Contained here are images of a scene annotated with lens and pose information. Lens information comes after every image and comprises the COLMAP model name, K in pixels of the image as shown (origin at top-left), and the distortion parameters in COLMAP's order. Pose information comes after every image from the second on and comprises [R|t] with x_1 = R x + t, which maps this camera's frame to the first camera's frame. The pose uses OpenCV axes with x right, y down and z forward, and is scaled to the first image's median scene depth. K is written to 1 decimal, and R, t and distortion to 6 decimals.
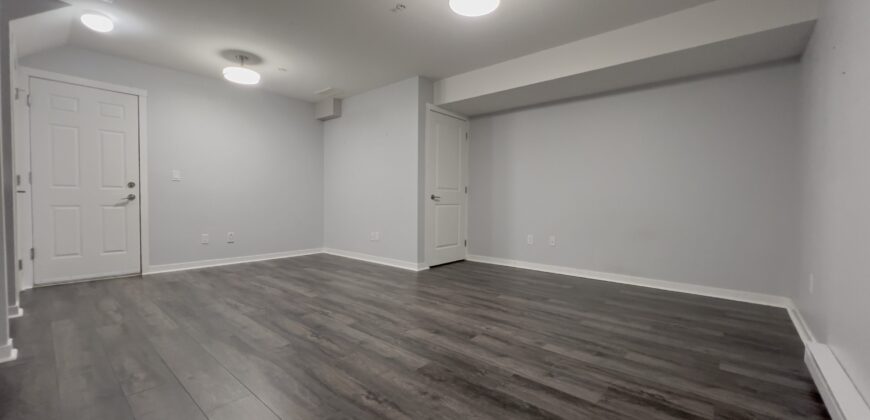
lens RADIAL K [[346.9, 0, 434.7], [0, 346.9, 209.6], [0, 0, 1]] dist [0.002618, 0.000036]
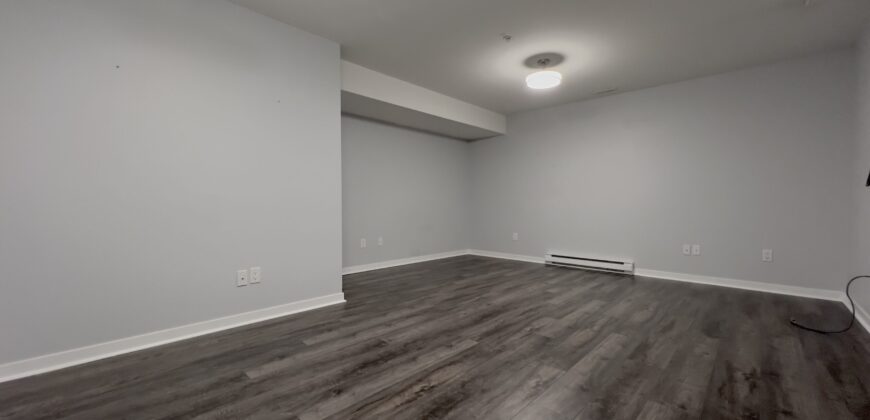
lens RADIAL K [[346.9, 0, 434.7], [0, 346.9, 205.9], [0, 0, 1]] dist [0.002618, 0.000036]
pose [[0.035213, -0.014074, 0.999281, -1.304911], [0.025995, 0.999575, 0.013162, -0.058549], [-0.999042, 0.025512, 0.035564, 1.267211]]
